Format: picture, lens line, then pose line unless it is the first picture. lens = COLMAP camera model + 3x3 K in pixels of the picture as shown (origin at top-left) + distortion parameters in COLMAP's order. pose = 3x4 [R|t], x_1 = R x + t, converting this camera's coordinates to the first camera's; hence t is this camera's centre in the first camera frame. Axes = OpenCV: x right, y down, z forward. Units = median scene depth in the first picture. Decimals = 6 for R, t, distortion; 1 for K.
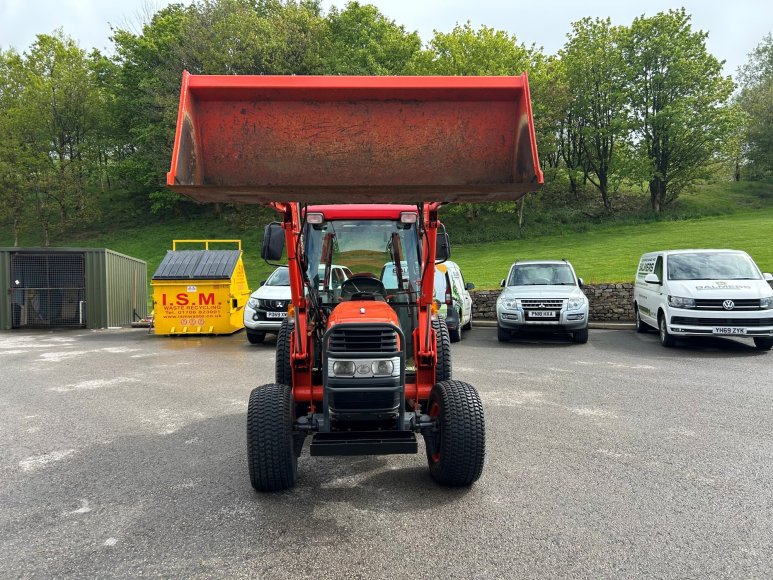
lens RADIAL K [[581.2, 0, 385.2], [0, 581.2, 284.1], [0, 0, 1]] dist [0.059933, -0.061292]
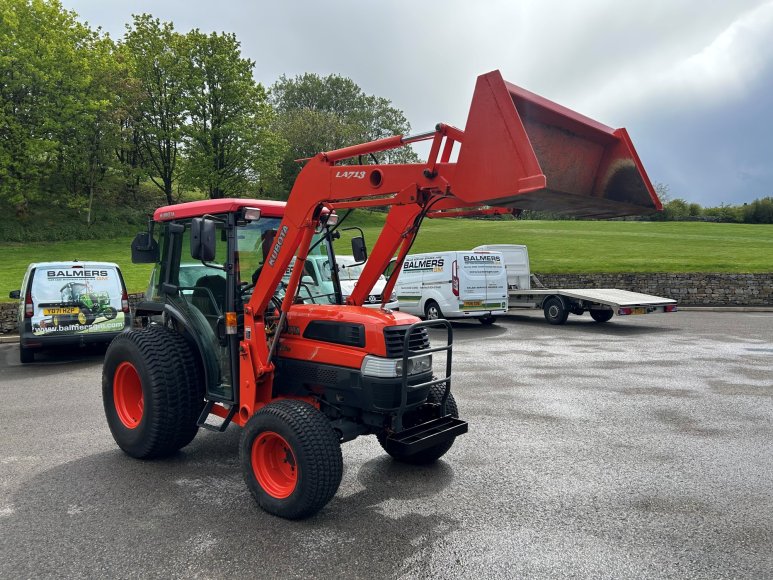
lens RADIAL K [[581.2, 0, 390.8], [0, 581.2, 289.9], [0, 0, 1]] dist [0.059933, -0.061292]
pose [[0.690736, -0.025840, 0.722645, -0.217480], [0.022807, 0.999643, 0.013944, -0.001517], [-0.722747, 0.006850, 0.691079, 0.080936]]
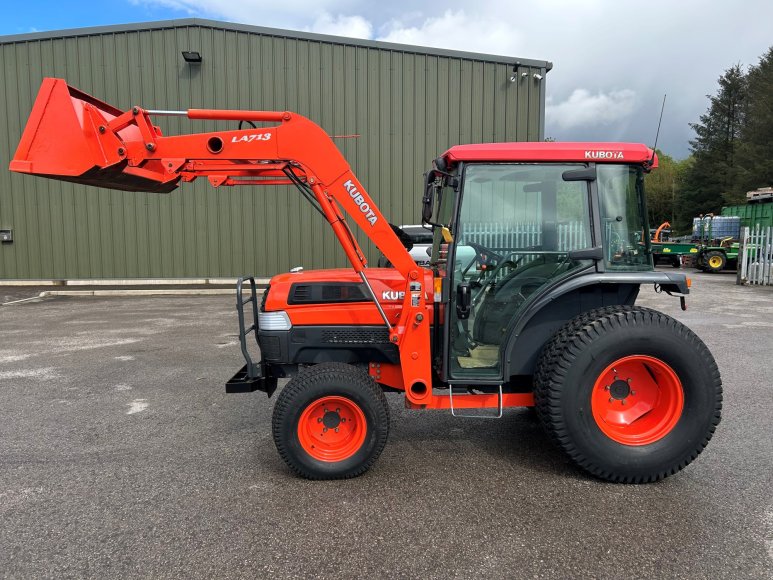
lens RADIAL K [[581.2, 0, 385.1], [0, 581.2, 287.5], [0, 0, 1]] dist [0.059933, -0.061292]
pose [[-0.019288, 0.098466, -0.994954, 0.293080], [-0.030275, 0.994625, 0.099020, -0.009663], [0.999356, 0.032032, -0.016203, 0.332293]]
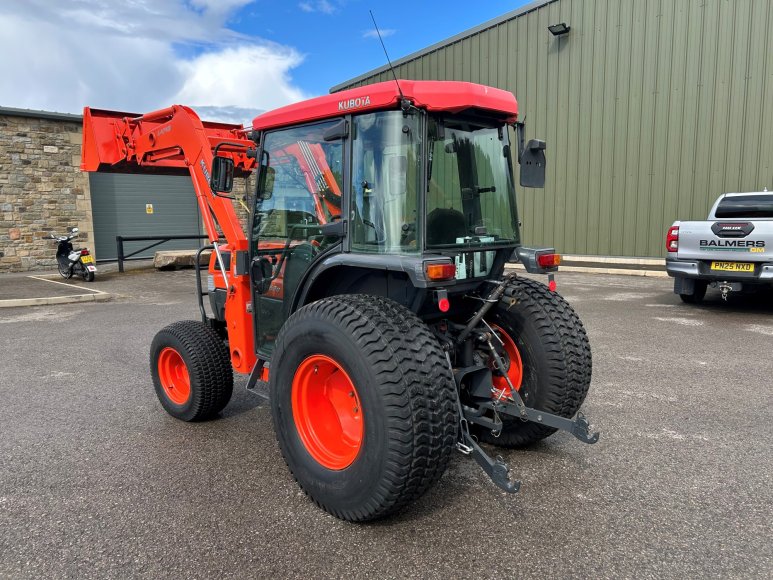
lens RADIAL K [[581.2, 0, 386.9], [0, 581.2, 288.8], [0, 0, 1]] dist [0.059933, -0.061292]
pose [[-0.746221, 0.100239, -0.658108, 0.156900], [-0.003596, 0.987977, 0.154559, -0.012755], [0.665689, 0.117701, -0.736889, 0.596689]]
